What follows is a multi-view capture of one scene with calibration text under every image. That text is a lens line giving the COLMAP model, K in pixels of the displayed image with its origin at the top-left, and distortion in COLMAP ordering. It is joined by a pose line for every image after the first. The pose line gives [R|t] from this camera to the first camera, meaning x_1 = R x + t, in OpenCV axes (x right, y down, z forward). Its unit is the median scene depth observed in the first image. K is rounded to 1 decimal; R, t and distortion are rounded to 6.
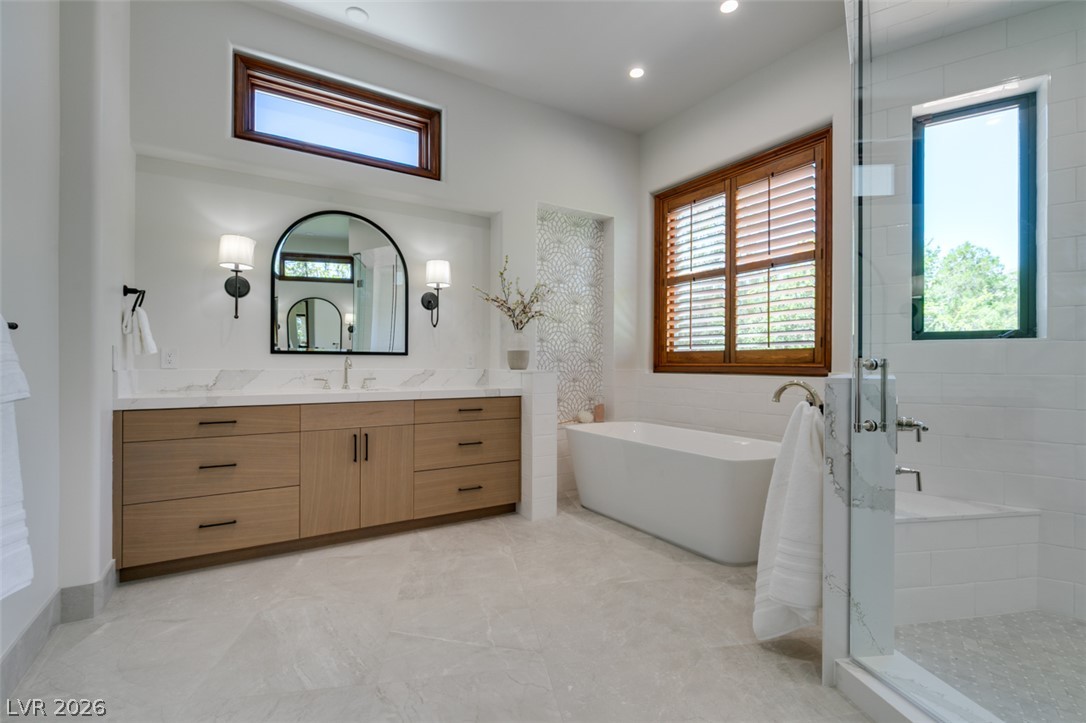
lens RADIAL K [[485.7, 0, 541.2], [0, 485.7, 363.1], [0, 0, 1]] dist [0.000847, -0.000510]
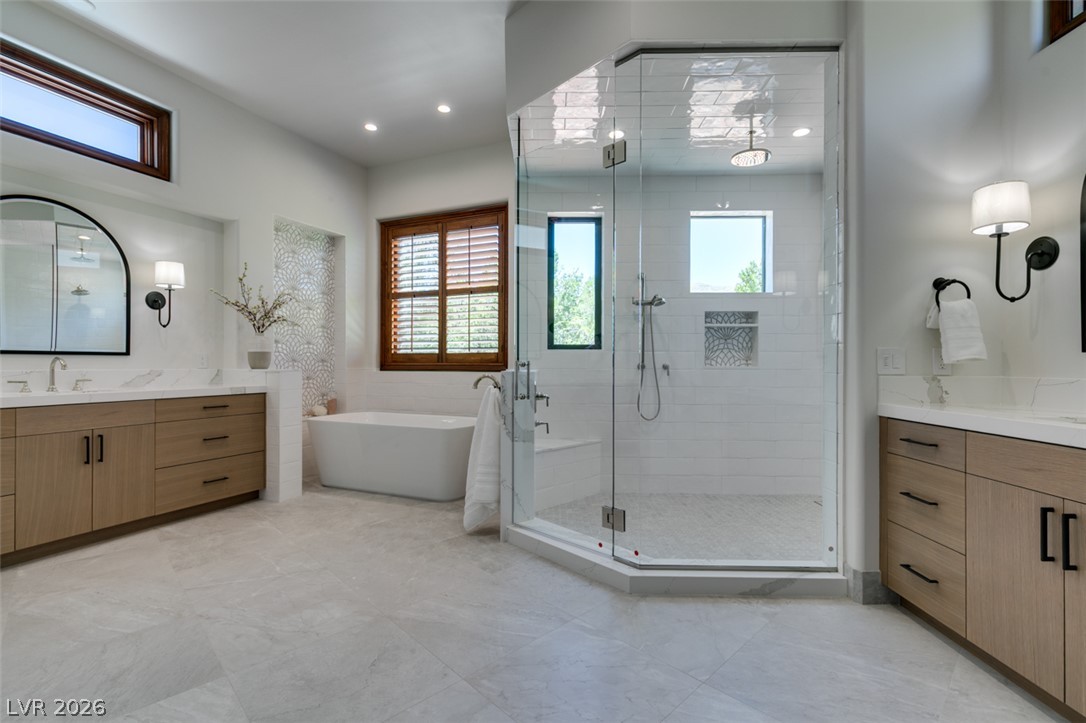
lens RADIAL K [[439.1, 0, 546.2], [0, 439.1, 365.2], [0, 0, 1]] dist [0.000260, -0.000018]
pose [[0.814799, -0.004298, 0.579728, -0.102208], [0.000383, 0.999976, 0.006875, -0.002042], [-0.579744, -0.005379, 0.814781, -0.192598]]
